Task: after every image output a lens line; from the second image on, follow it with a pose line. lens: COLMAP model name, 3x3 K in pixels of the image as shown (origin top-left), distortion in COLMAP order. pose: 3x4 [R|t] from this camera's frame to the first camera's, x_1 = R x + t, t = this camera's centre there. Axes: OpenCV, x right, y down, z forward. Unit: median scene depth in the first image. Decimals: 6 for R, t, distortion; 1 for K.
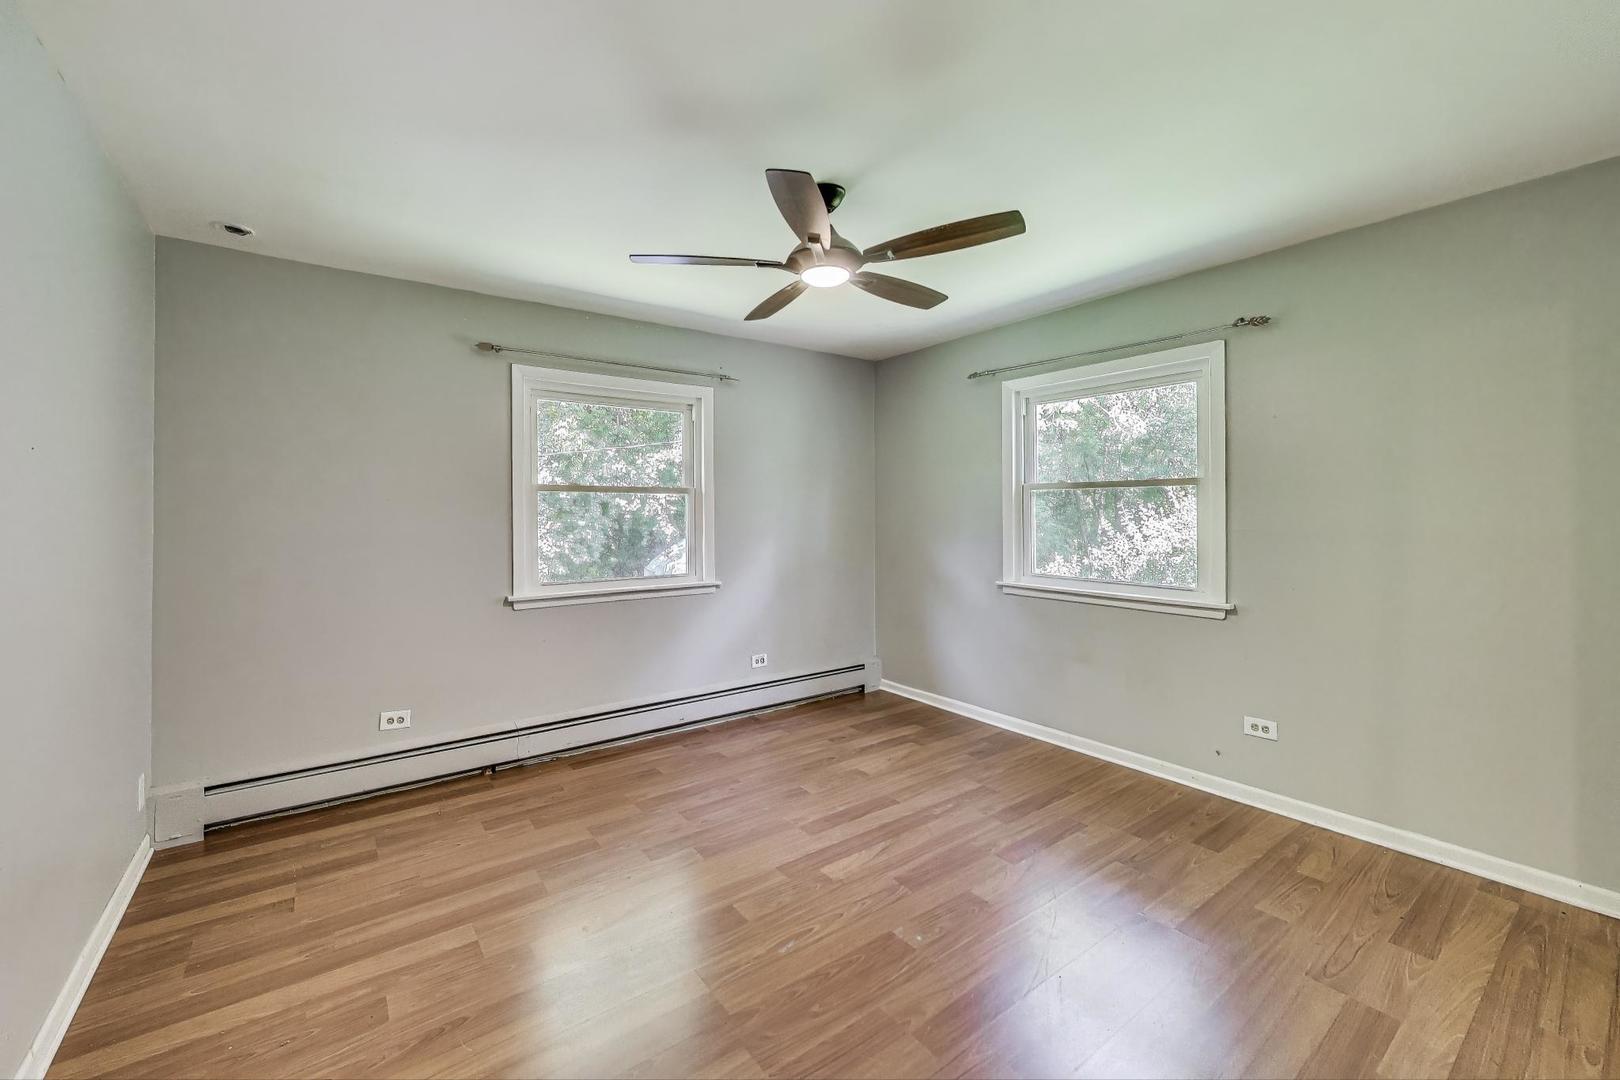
lens RADIAL K [[626.9, 0, 801.2], [0, 626.9, 517.1], [0, 0, 1]] dist [0.000059, -0.000091]
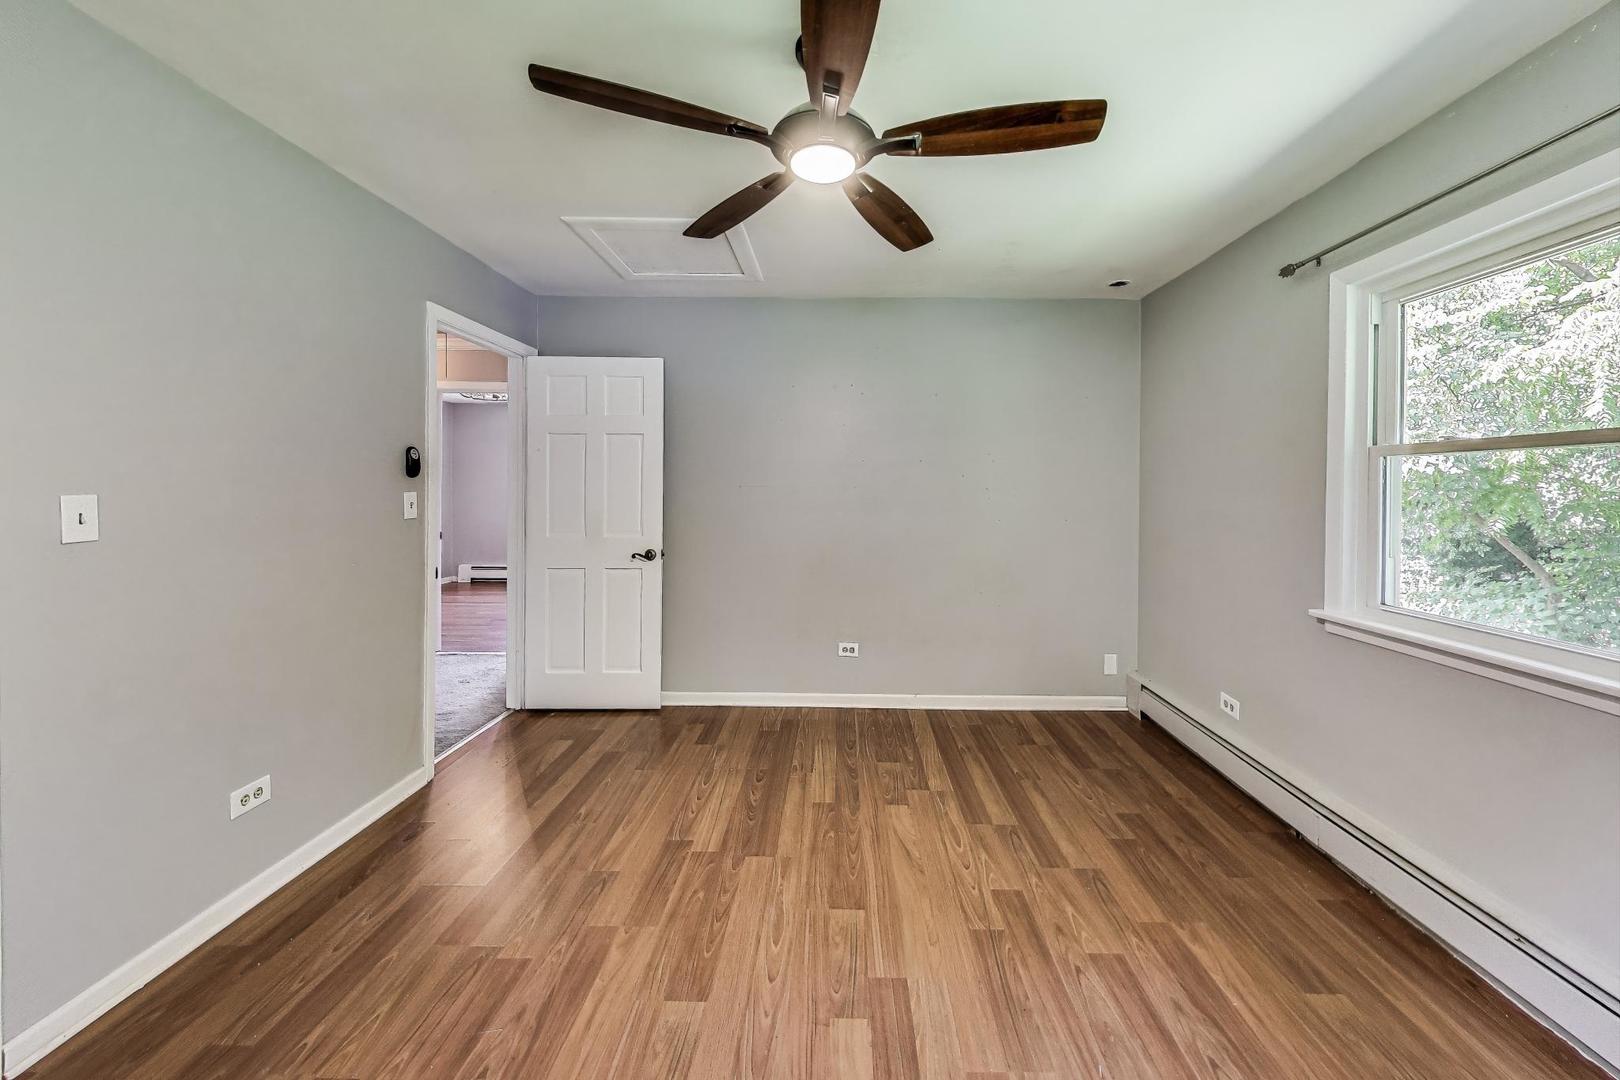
lens RADIAL K [[626.9, 0, 801.2], [0, 626.9, 517.1], [0, 0, 1]] dist [0.000059, -0.000091]
pose [[-0.662095, 0.024998, -0.749003, 0.636937], [-0.008802, 0.999115, 0.041127, 0.026899], [0.749368, 0.033823, -0.661289, 1.593066]]
